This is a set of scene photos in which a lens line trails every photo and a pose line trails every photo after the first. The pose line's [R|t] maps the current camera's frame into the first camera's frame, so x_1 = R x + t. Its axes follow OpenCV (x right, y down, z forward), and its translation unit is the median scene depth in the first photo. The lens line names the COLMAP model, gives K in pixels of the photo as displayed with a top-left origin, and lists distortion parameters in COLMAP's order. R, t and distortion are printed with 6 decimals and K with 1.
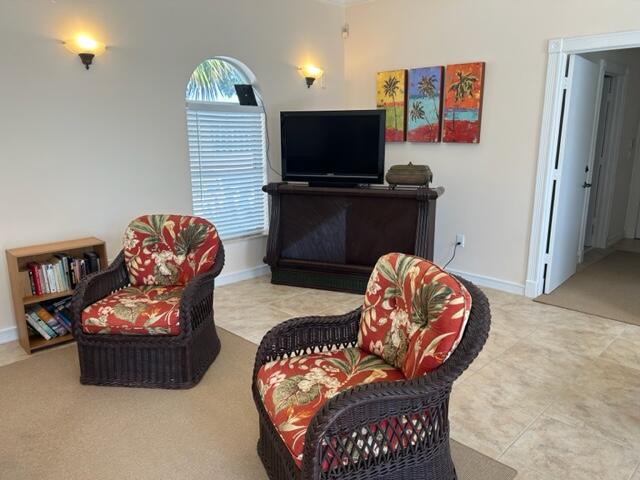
lens RADIAL K [[476.6, 0, 333.3], [0, 476.6, 240.7], [0, 0, 1]] dist [0.005925, -0.002600]
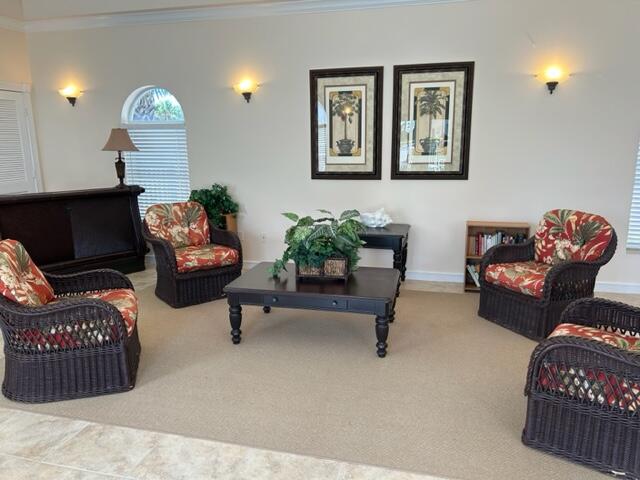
lens RADIAL K [[476.6, 0, 333.3], [0, 476.6, 240.7], [0, 0, 1]] dist [0.005925, -0.002600]
pose [[0.509440, 0.168329, -0.843882, 0.375202], [-0.182771, 0.979471, 0.085038, 0.029205], [0.840872, 0.110915, 0.529747, -0.144275]]
